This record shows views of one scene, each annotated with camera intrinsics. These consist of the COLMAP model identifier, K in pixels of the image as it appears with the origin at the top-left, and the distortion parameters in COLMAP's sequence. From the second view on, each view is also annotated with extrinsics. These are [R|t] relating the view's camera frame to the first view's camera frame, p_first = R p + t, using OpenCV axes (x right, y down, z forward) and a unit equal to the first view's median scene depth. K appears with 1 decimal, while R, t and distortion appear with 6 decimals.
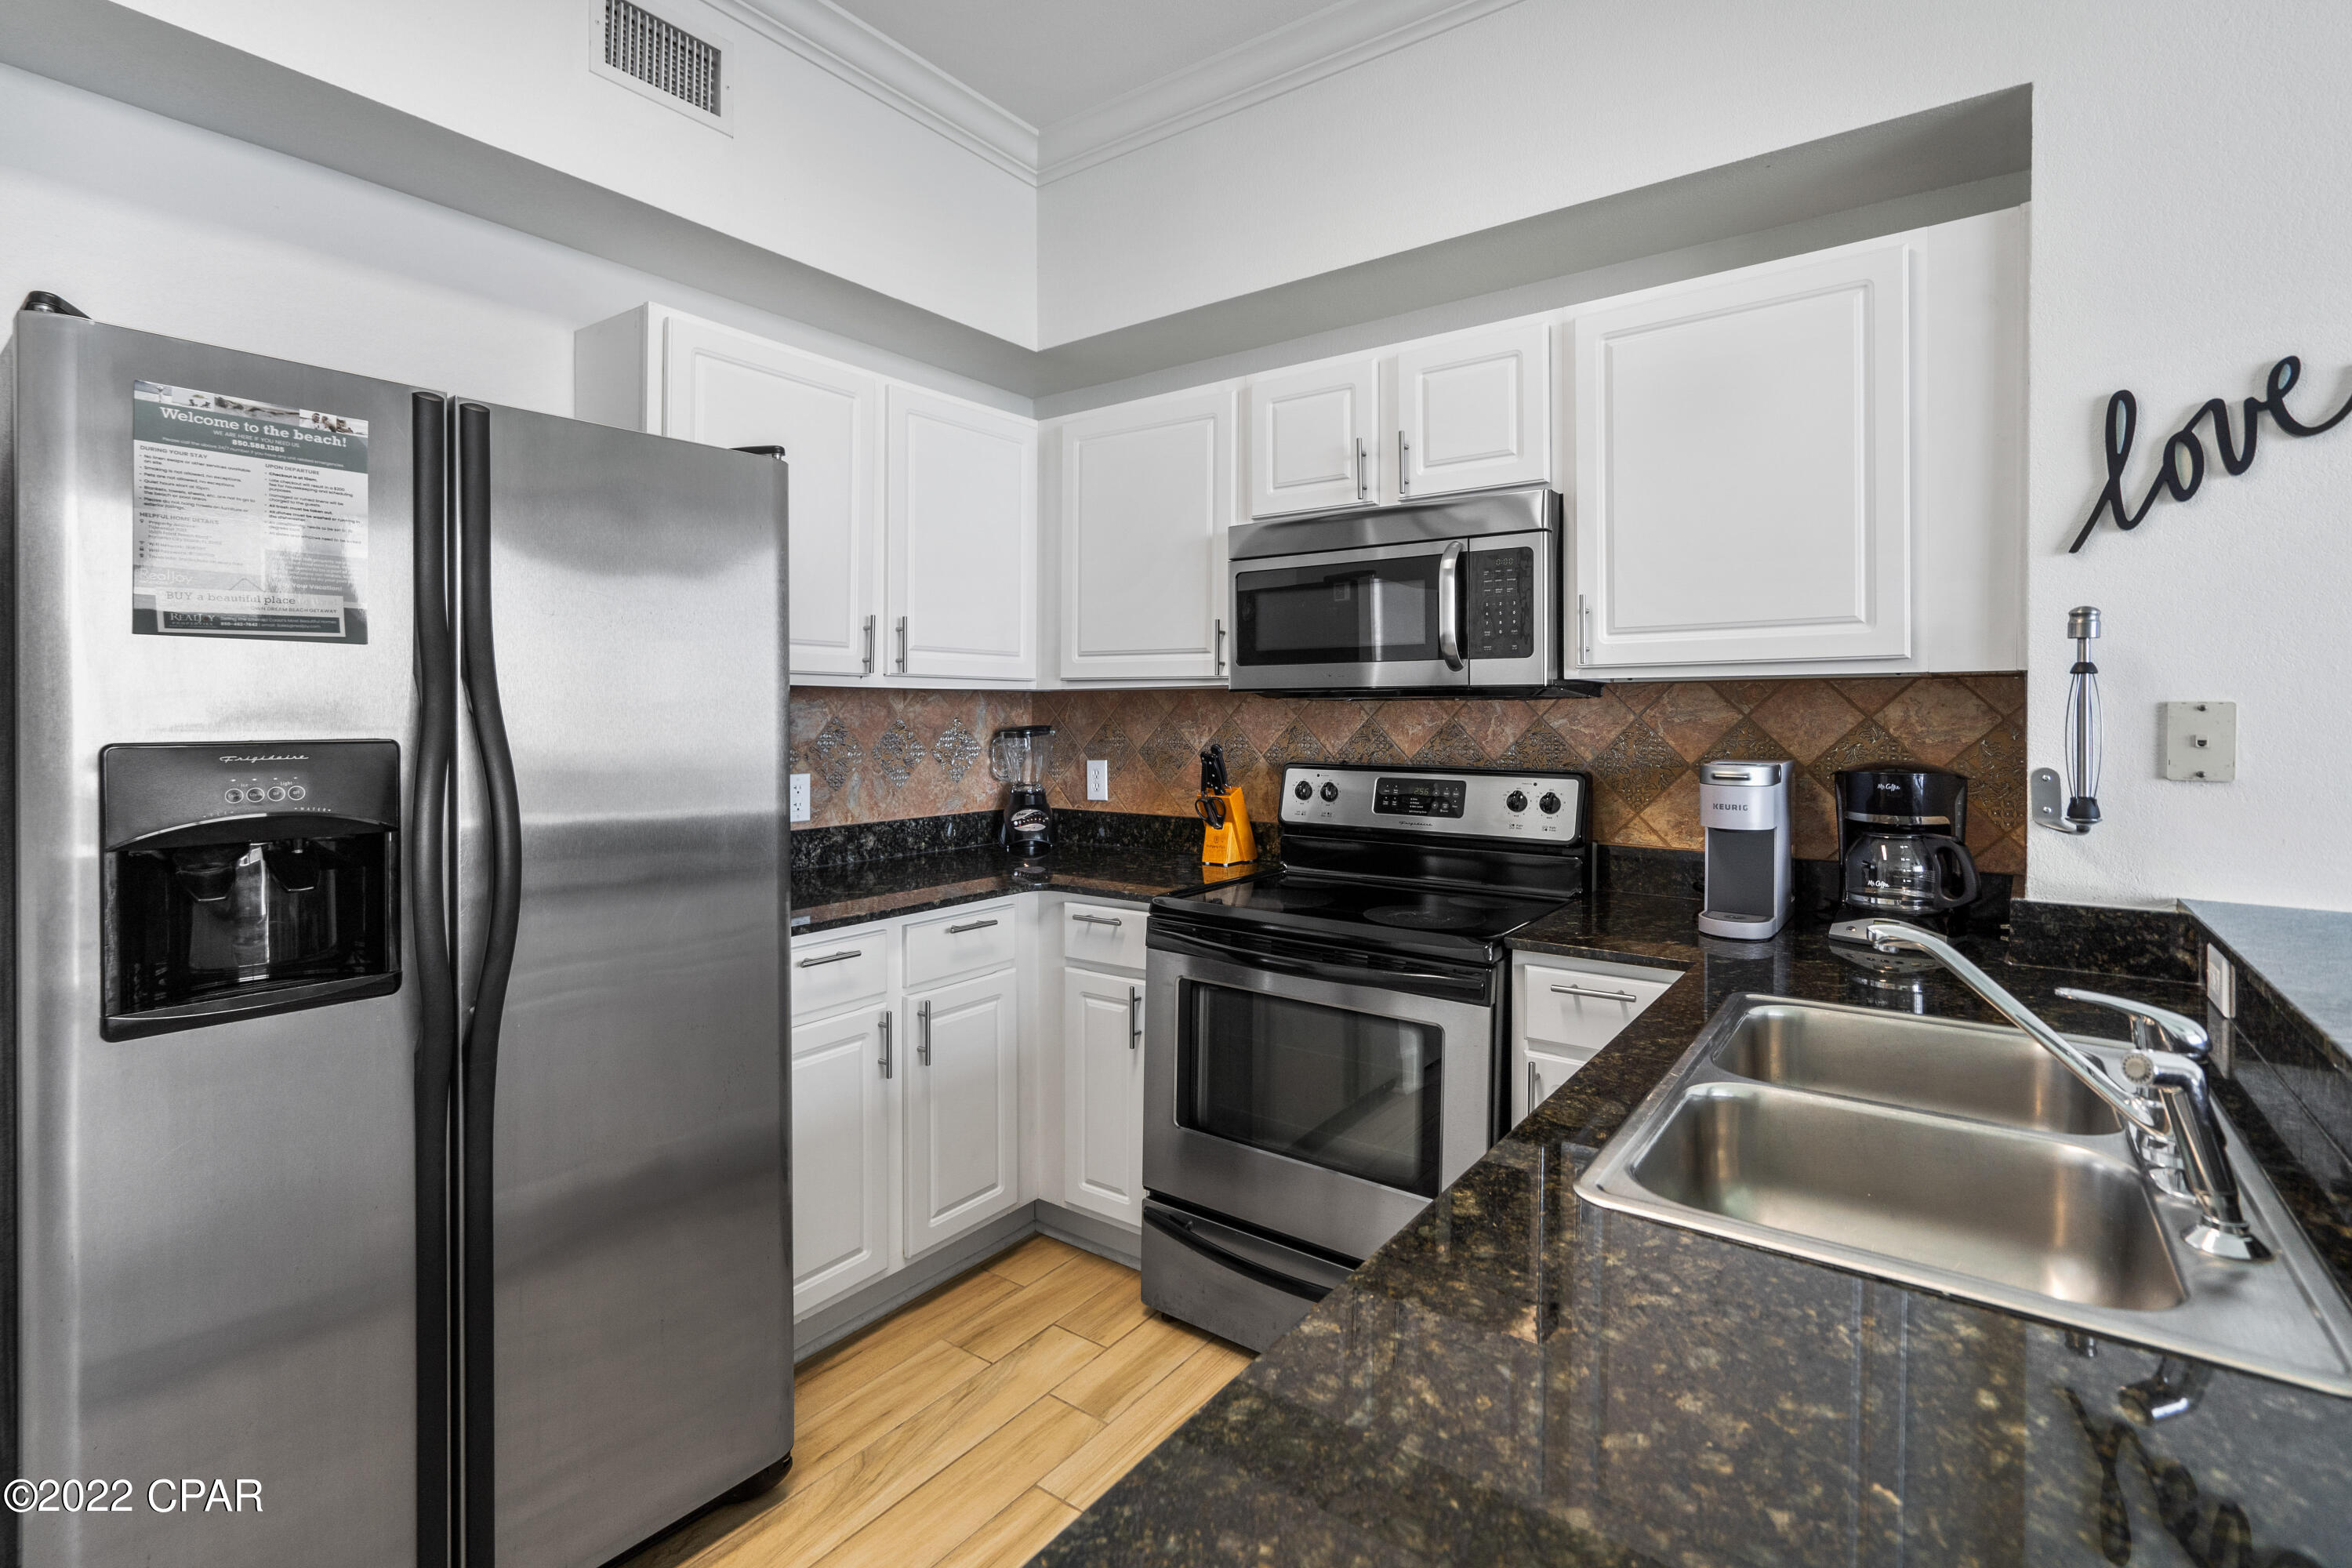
lens RADIAL K [[1102.1, 0, 1178.3], [0, 1102.1, 712.7], [0, 0, 1]] dist [0.000006, 0.000724]
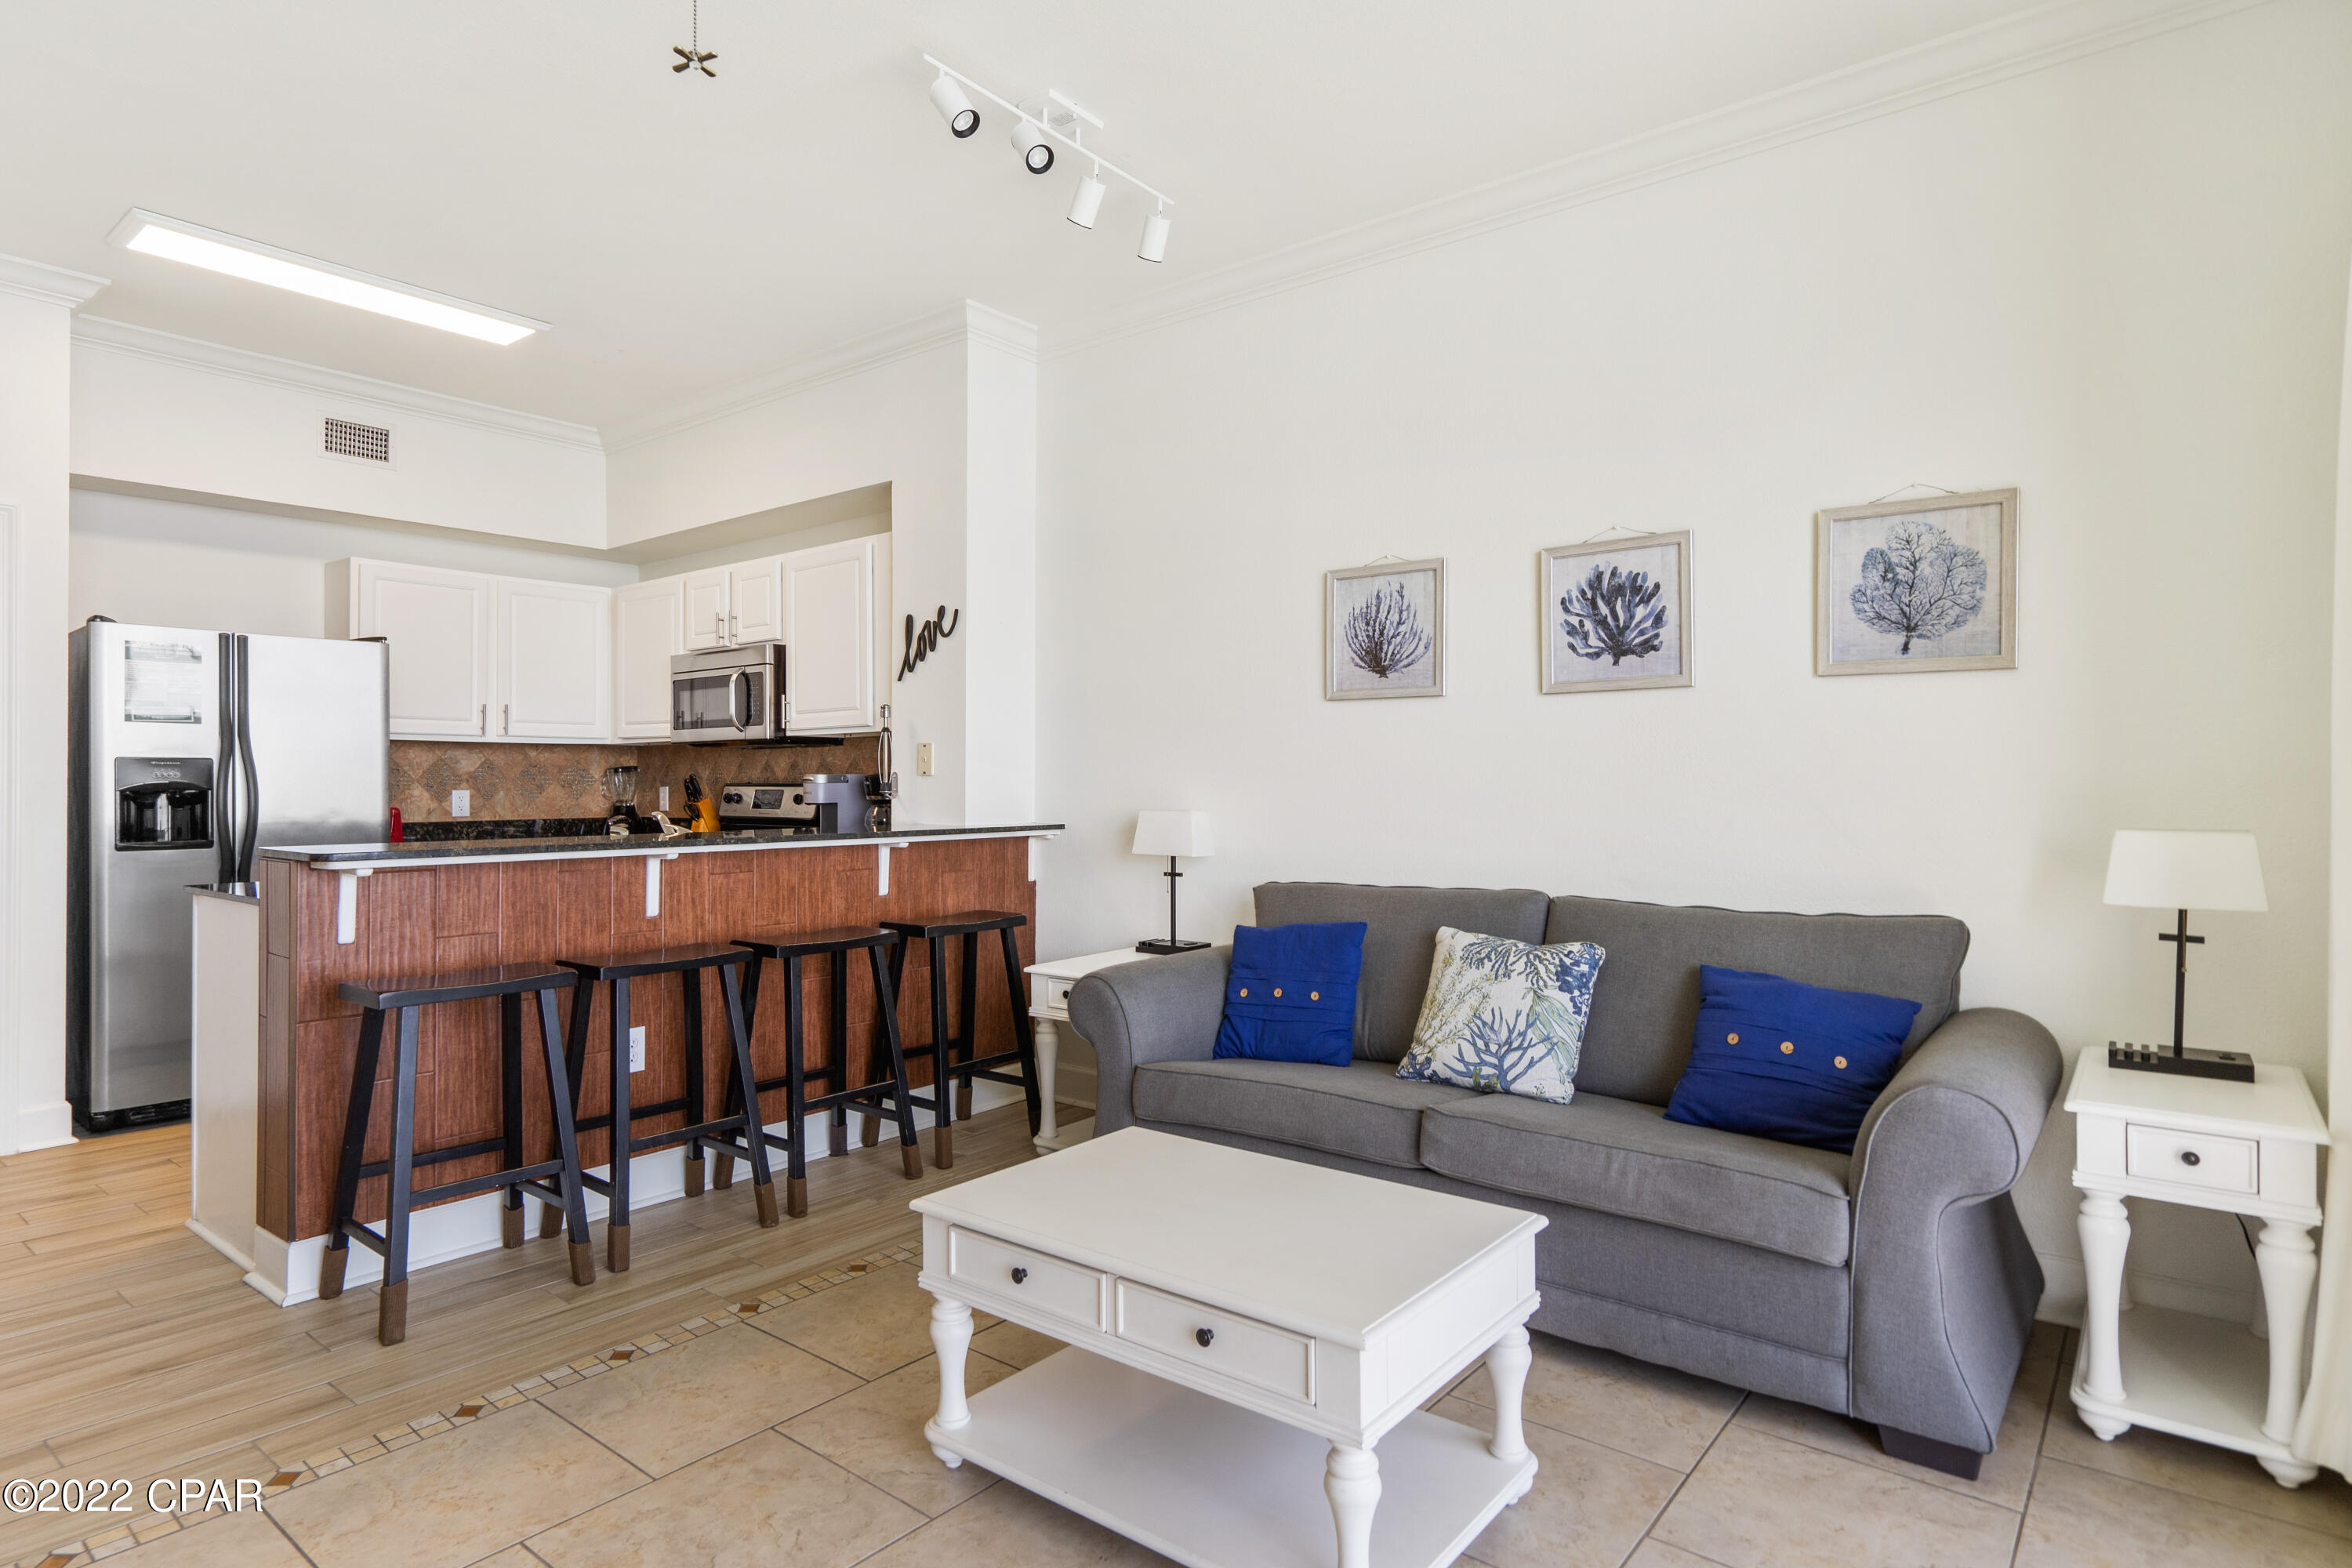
lens RADIAL K [[1271.7, 0, 1156.7], [0, 1271.7, 777.0], [0, 0, 1]] dist [-0.001717, 0.004622]
pose [[0.998400, -0.002414, -0.056491, 1.175233], [0.002232, 0.999992, -0.003280, 0.055293], [0.056499, 0.003148, 0.998398, -1.315649]]
